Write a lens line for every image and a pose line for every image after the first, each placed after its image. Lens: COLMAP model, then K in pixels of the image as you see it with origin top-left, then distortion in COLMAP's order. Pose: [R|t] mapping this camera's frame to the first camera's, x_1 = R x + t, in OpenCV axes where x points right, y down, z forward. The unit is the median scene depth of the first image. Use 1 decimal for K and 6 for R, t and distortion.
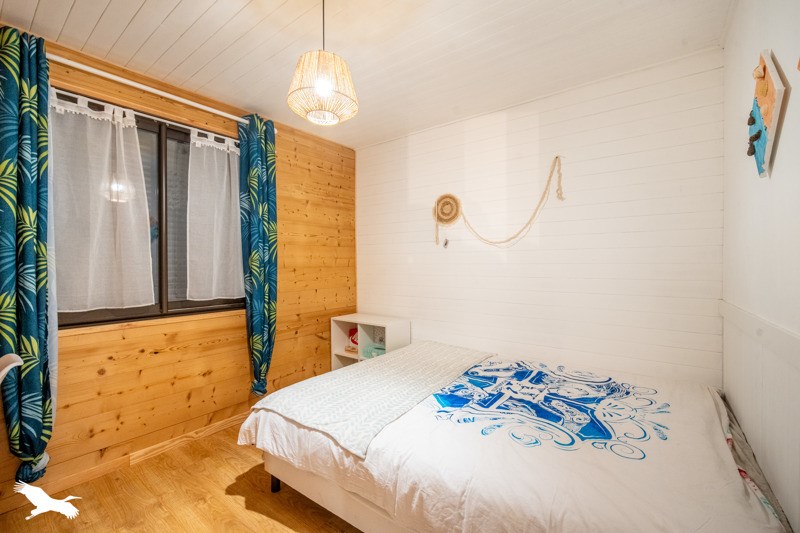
lens RADIAL K [[353.2, 0, 398.0], [0, 353.2, 269.3], [0, 0, 1]] dist [-0.003679, -0.000140]
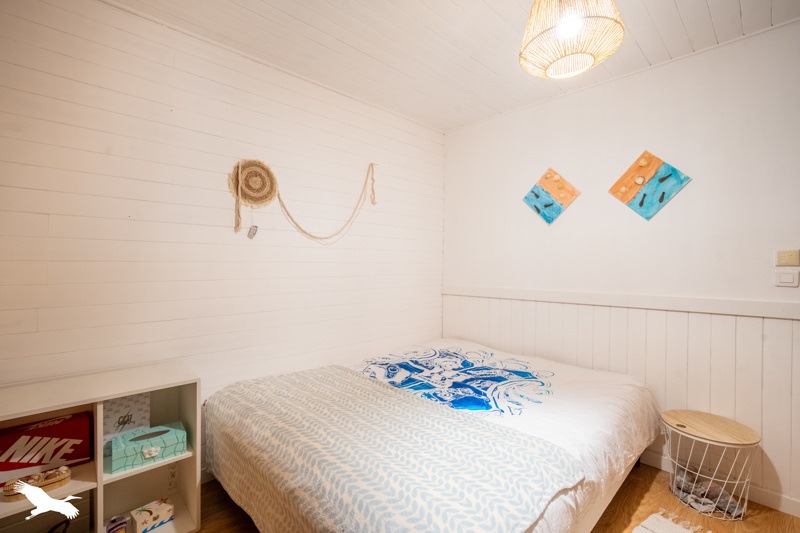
lens RADIAL K [[353.2, 0, 398.0], [0, 353.2, 269.3], [0, 0, 1]] dist [-0.003679, -0.000140]
pose [[0.161750, -0.010356, 0.986777, -0.724663], [0.011893, 0.999893, 0.008544, -0.005879], [-0.986760, 0.010354, 0.161856, 0.901923]]
